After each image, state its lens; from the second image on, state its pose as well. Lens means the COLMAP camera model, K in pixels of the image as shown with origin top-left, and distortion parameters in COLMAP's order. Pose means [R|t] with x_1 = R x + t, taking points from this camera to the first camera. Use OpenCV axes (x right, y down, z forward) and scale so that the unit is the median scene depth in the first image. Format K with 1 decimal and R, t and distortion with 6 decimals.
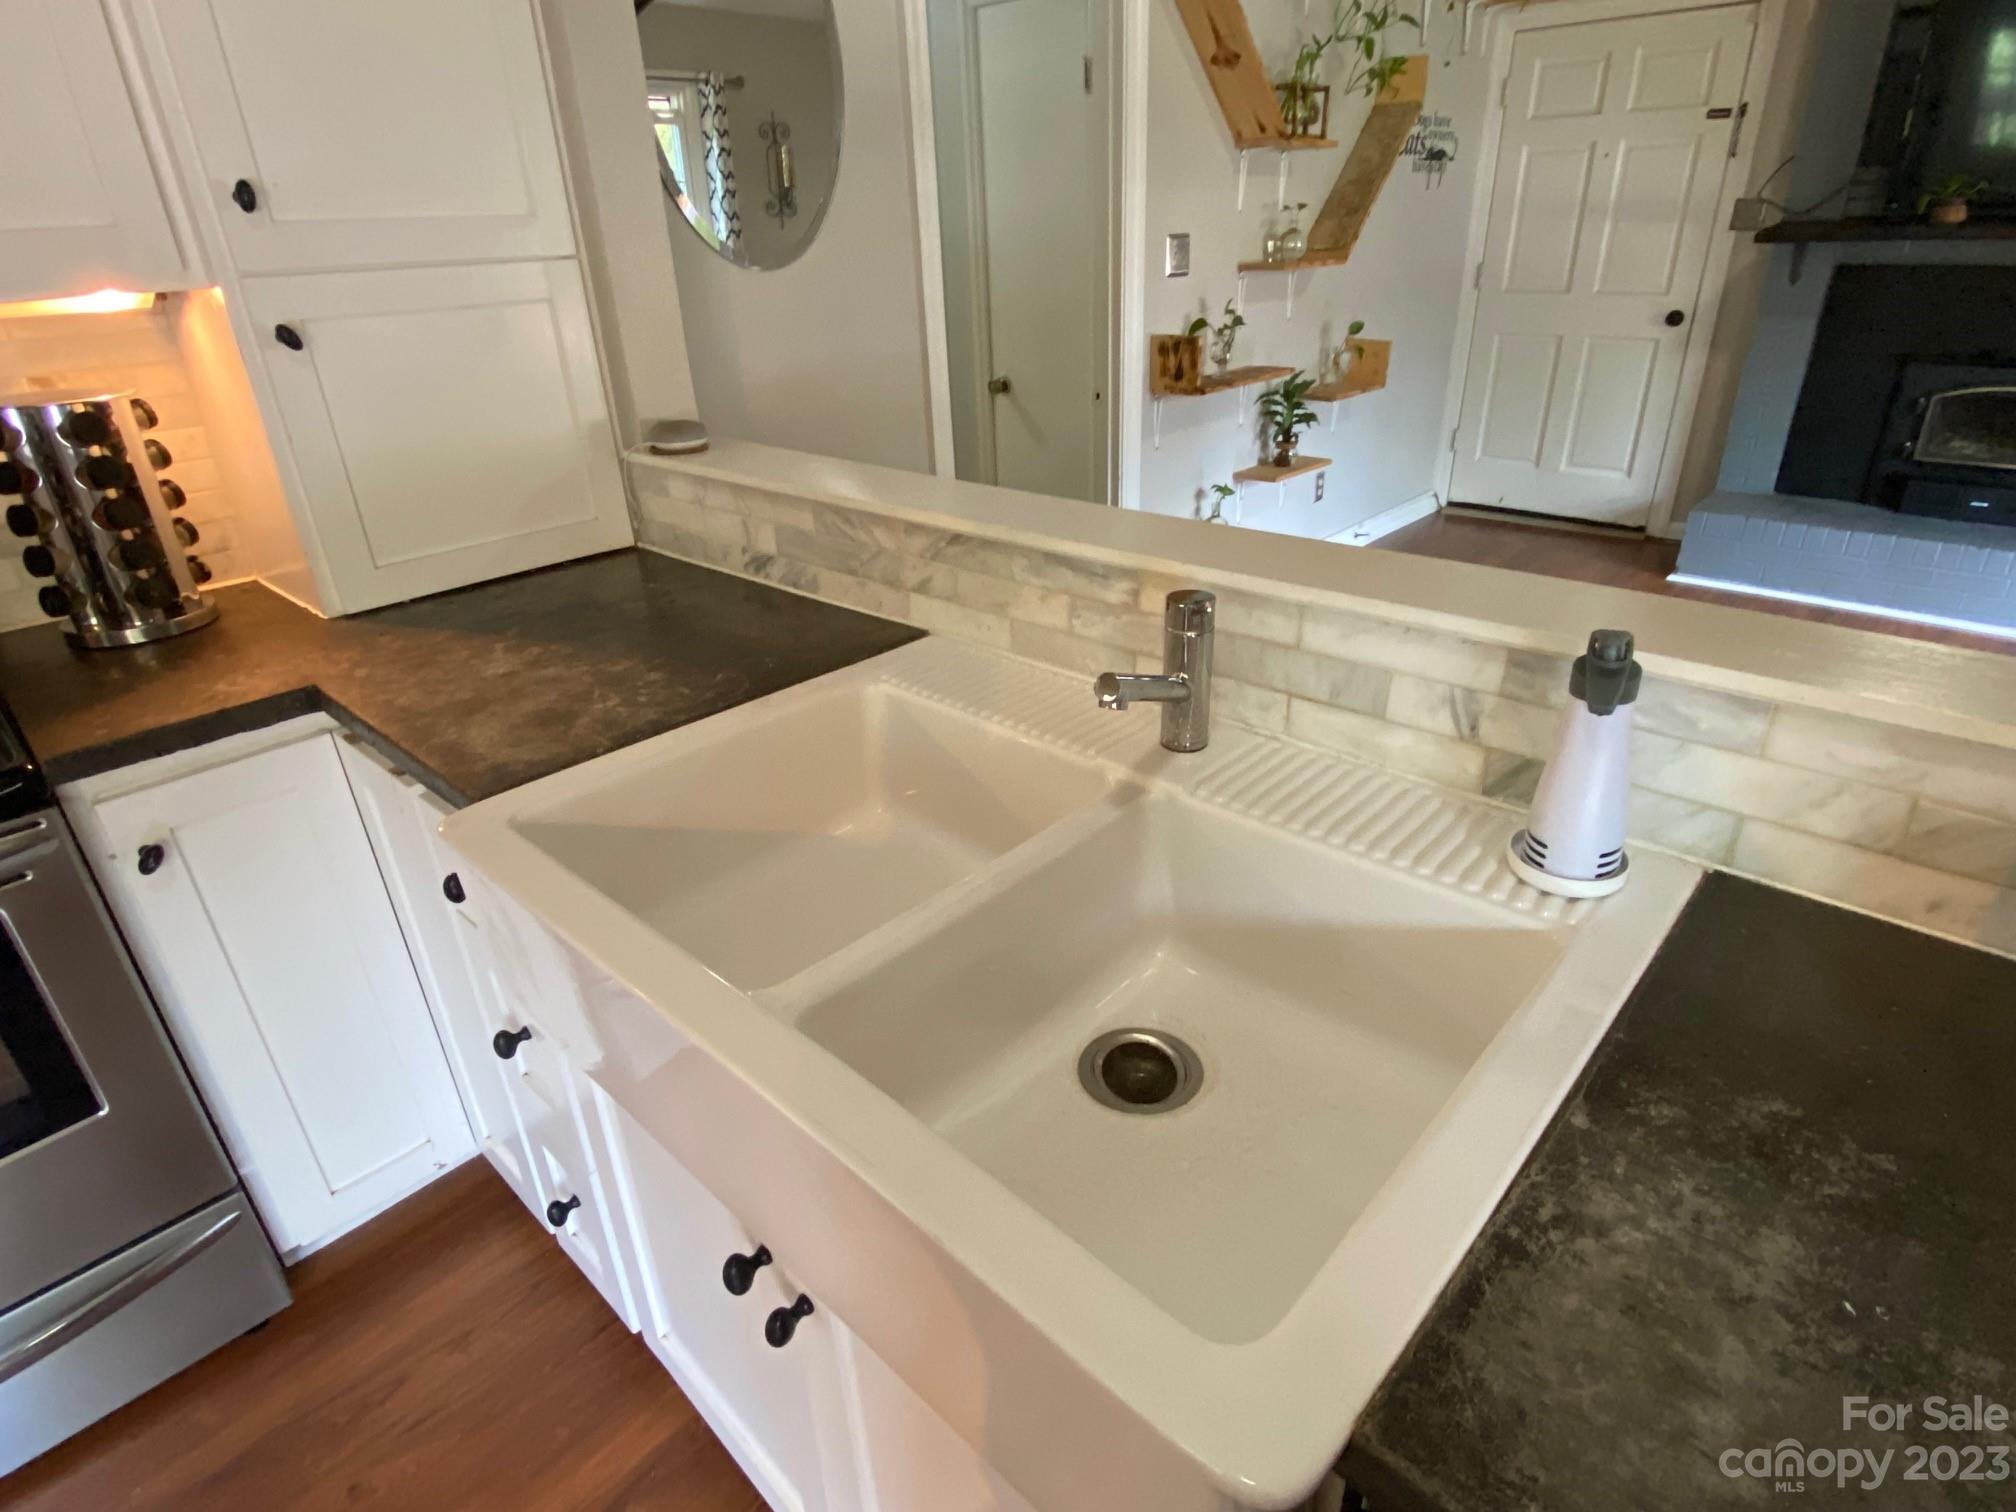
lens RADIAL K [[1065.3, 0, 1000.2], [0, 1065.3, 751.0], [0, 0, 1]] dist [0.044145, -0.040718]
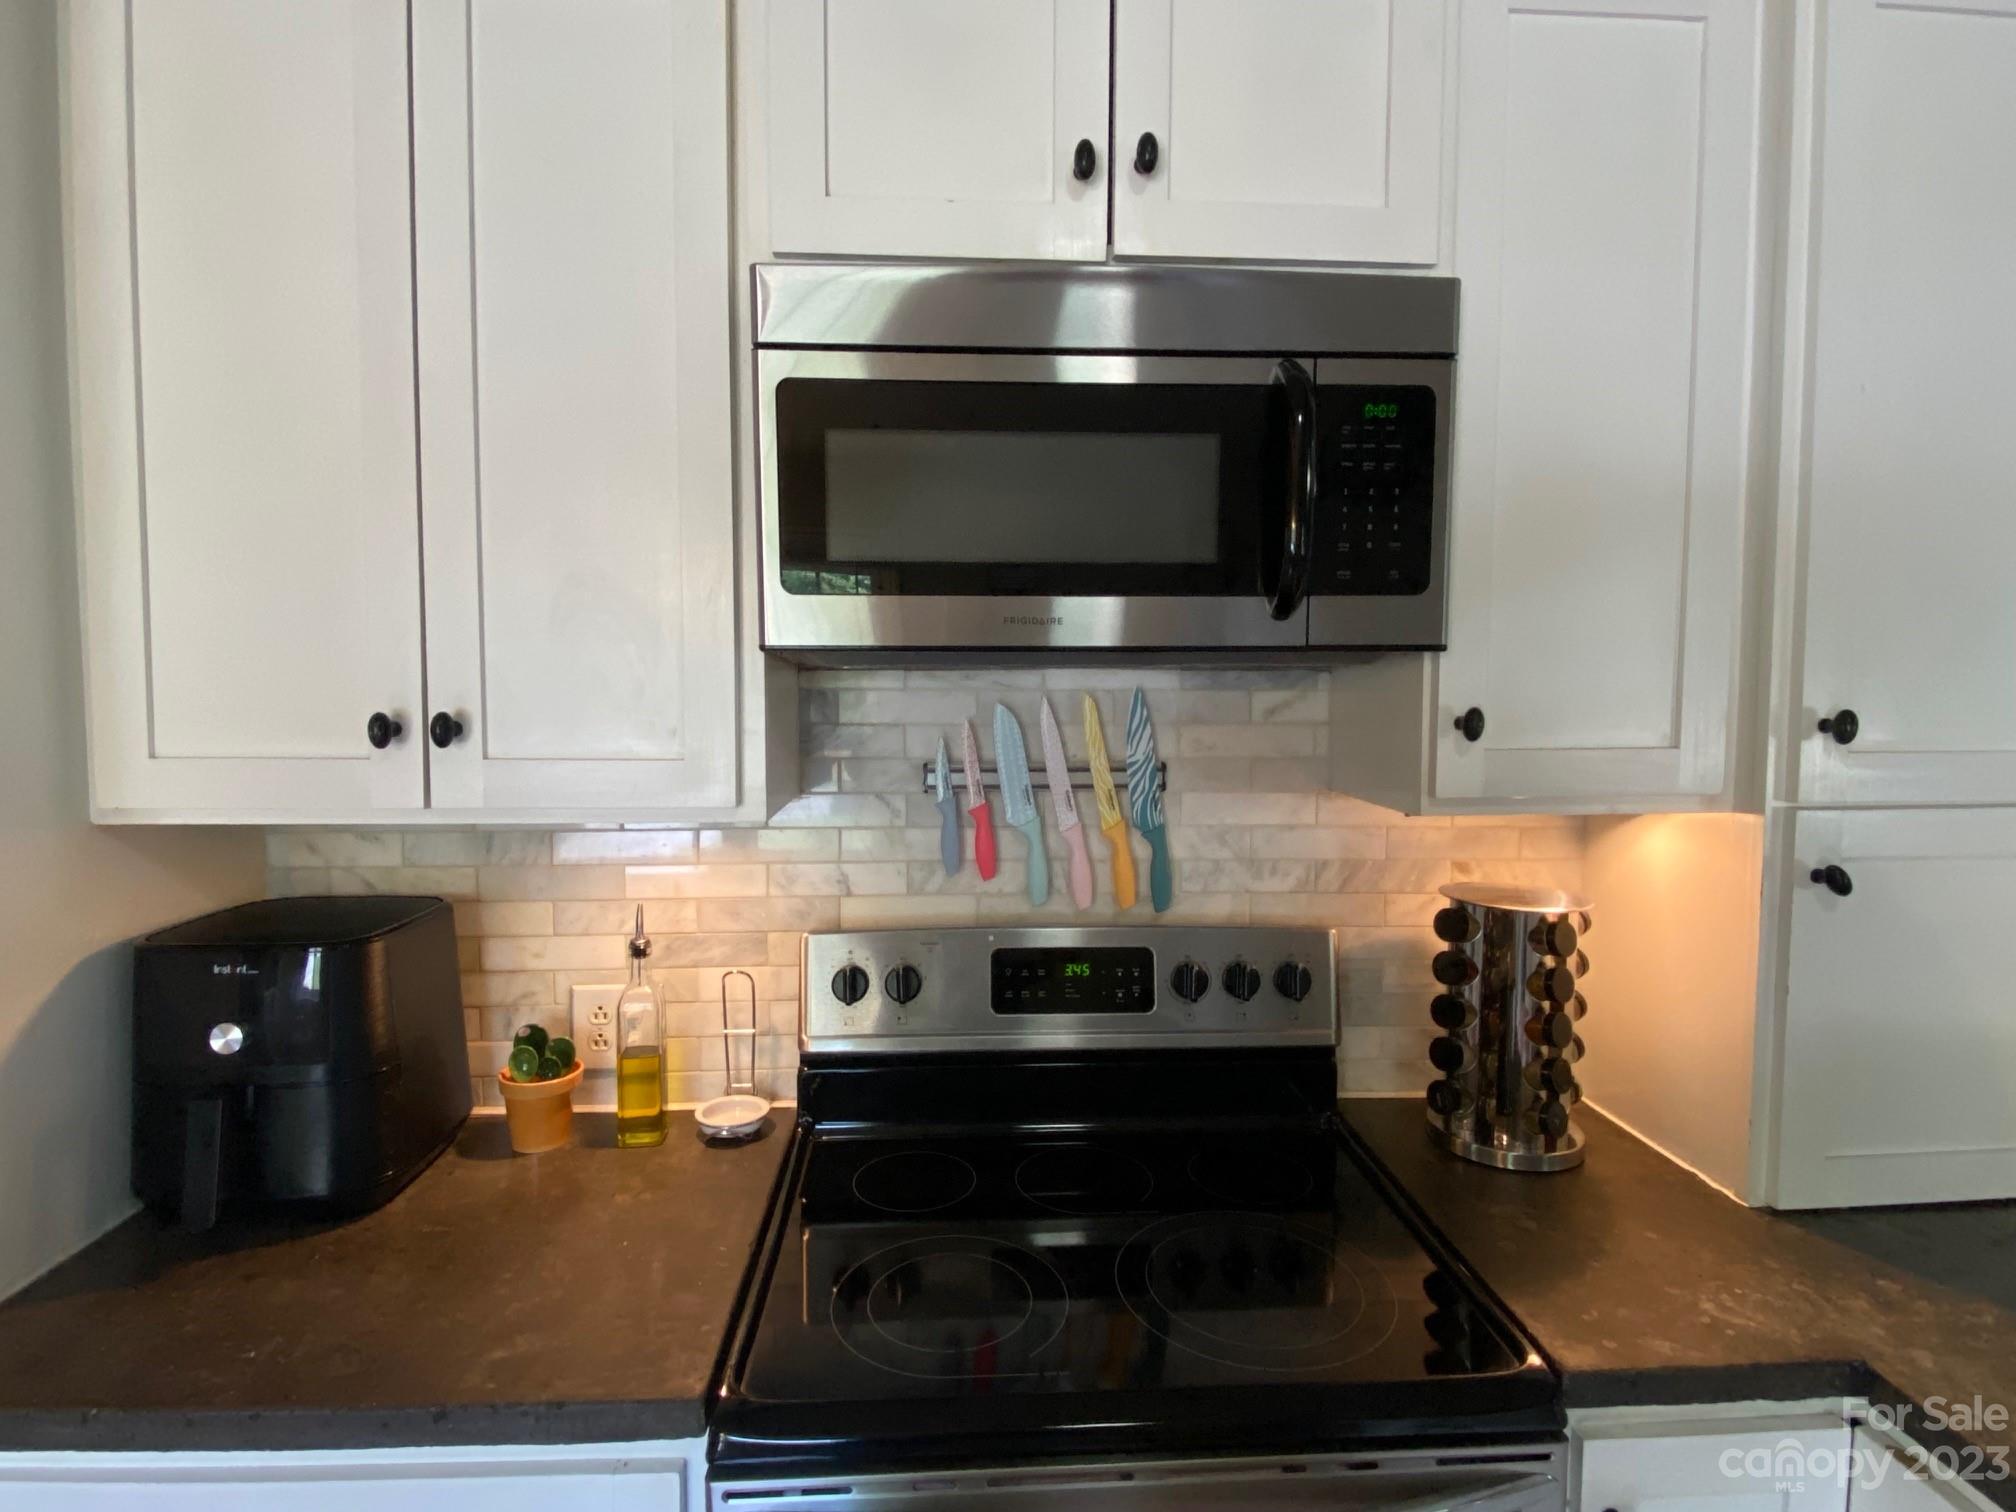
lens RADIAL K [[1065.3, 0, 1000.2], [0, 1065.3, 751.0], [0, 0, 1]] dist [0.044145, -0.040718]
pose [[0.722183, 0.080186, -0.687038, -0.237769], [-0.326429, 0.915206, -0.236311, -0.030318], [0.609832, 0.394929, 0.687122, 0.007294]]
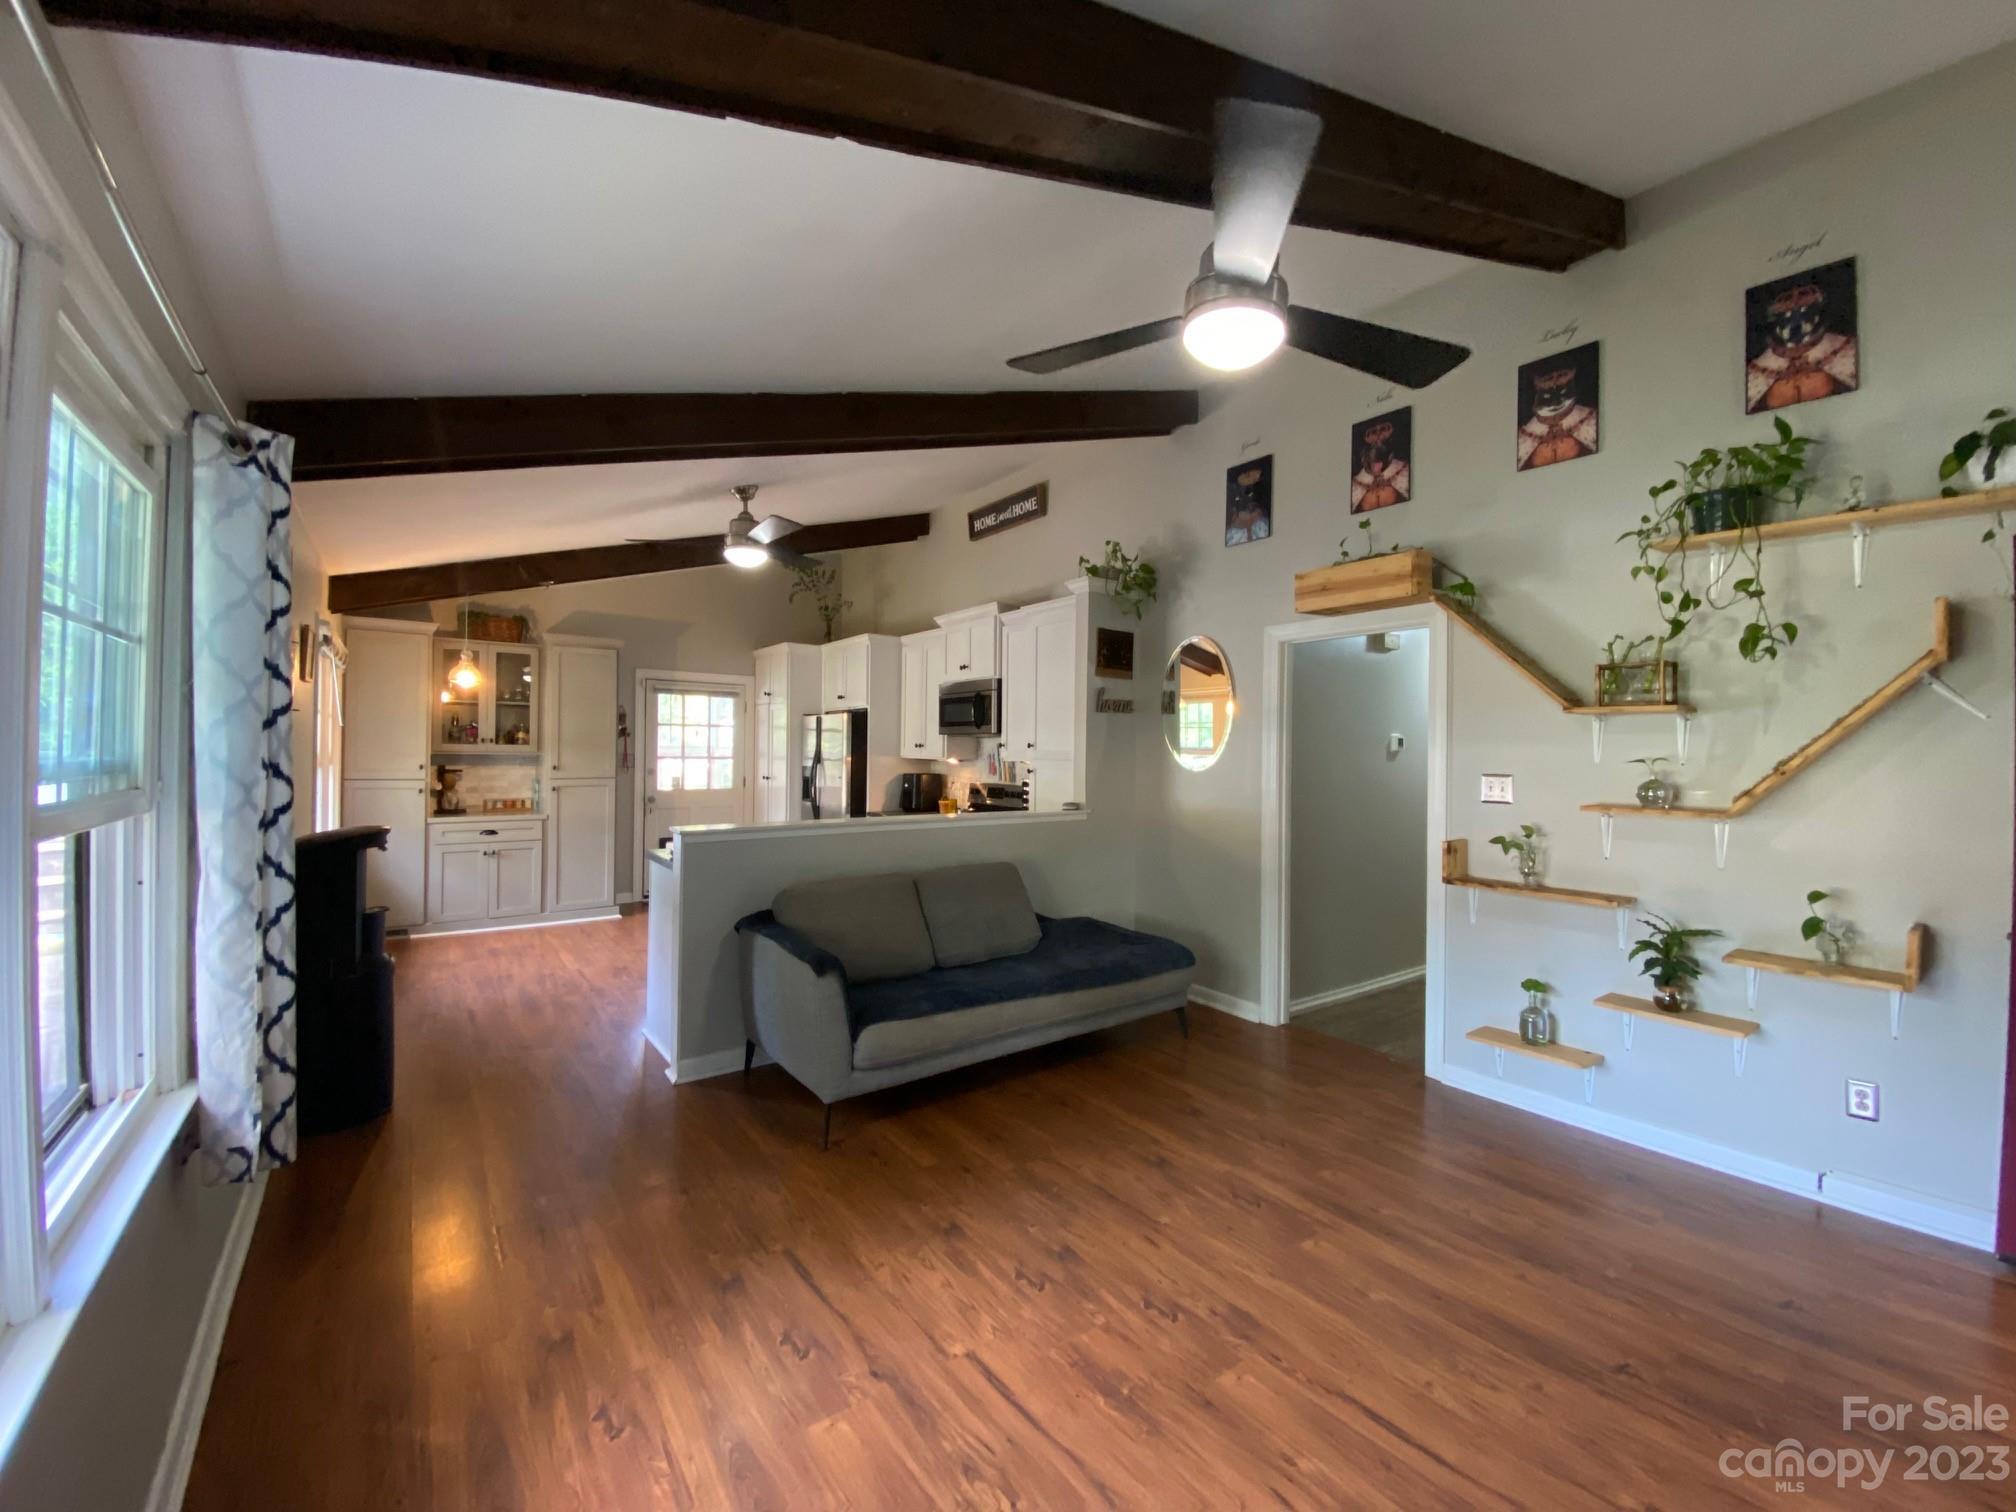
lens RADIAL K [[814.1, 0, 1001.8], [0, 814.1, 754.8], [0, 0, 1]] dist [0.029115, -0.023885]
pose [[-0.188923, 0.036958, -0.981296, 1.249683], [-0.436248, 0.892110, 0.117588, -0.350057], [0.879770, 0.450304, -0.152417, 0.599897]]
